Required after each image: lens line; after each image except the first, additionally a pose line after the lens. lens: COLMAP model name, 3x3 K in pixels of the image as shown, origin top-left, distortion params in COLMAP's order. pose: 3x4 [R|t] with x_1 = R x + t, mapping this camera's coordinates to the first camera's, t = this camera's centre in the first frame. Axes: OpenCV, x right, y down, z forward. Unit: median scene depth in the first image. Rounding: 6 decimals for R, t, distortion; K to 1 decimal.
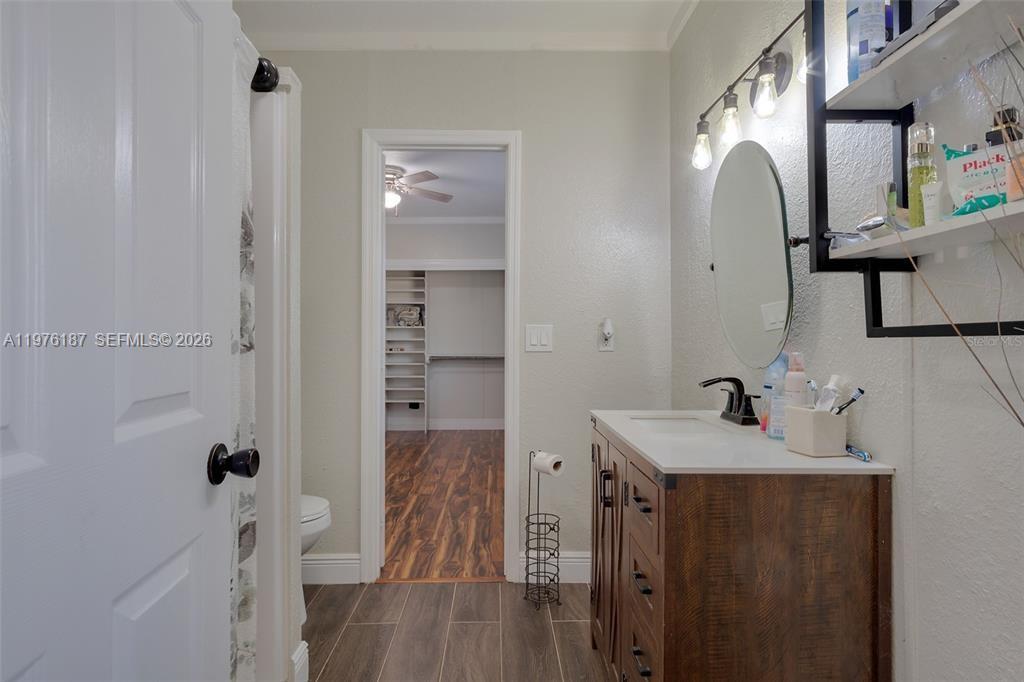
lens RADIAL K [[550.8, 0, 513.1], [0, 550.8, 338.4], [0, 0, 1]] dist [-0.027777, 0.001373]
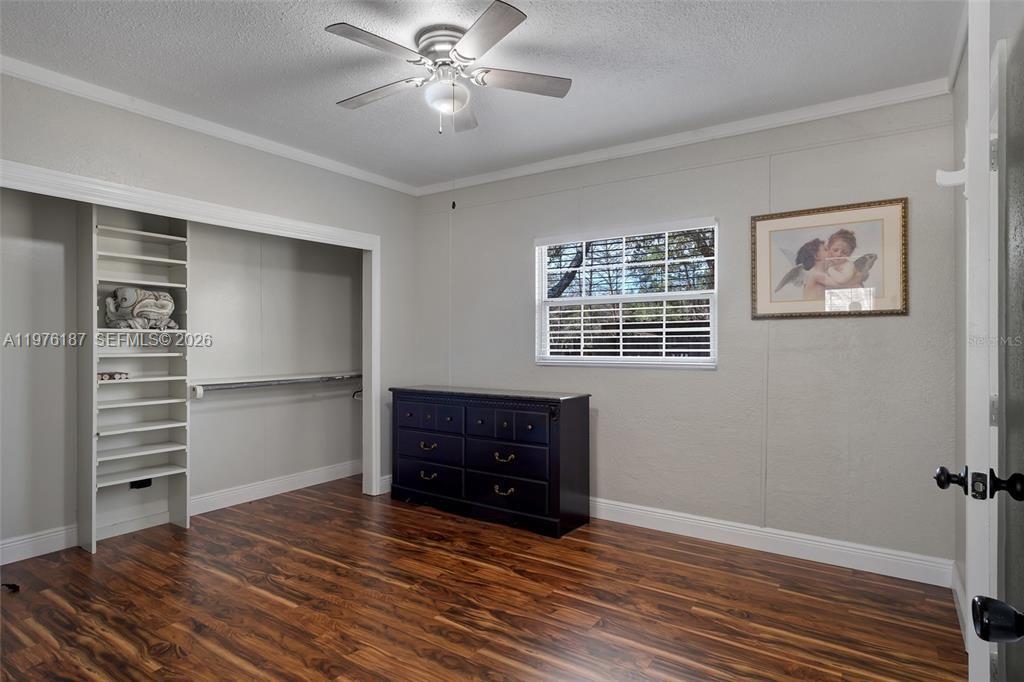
lens RADIAL K [[550.8, 0, 514.8], [0, 550.8, 341.4], [0, 0, 1]] dist [-0.027777, 0.001373]
pose [[0.593497, 0.002080, 0.804833, -0.401389], [0.001194, 0.999993, -0.003465, -0.008663], [-0.804835, 0.003017, 0.593491, 0.427340]]
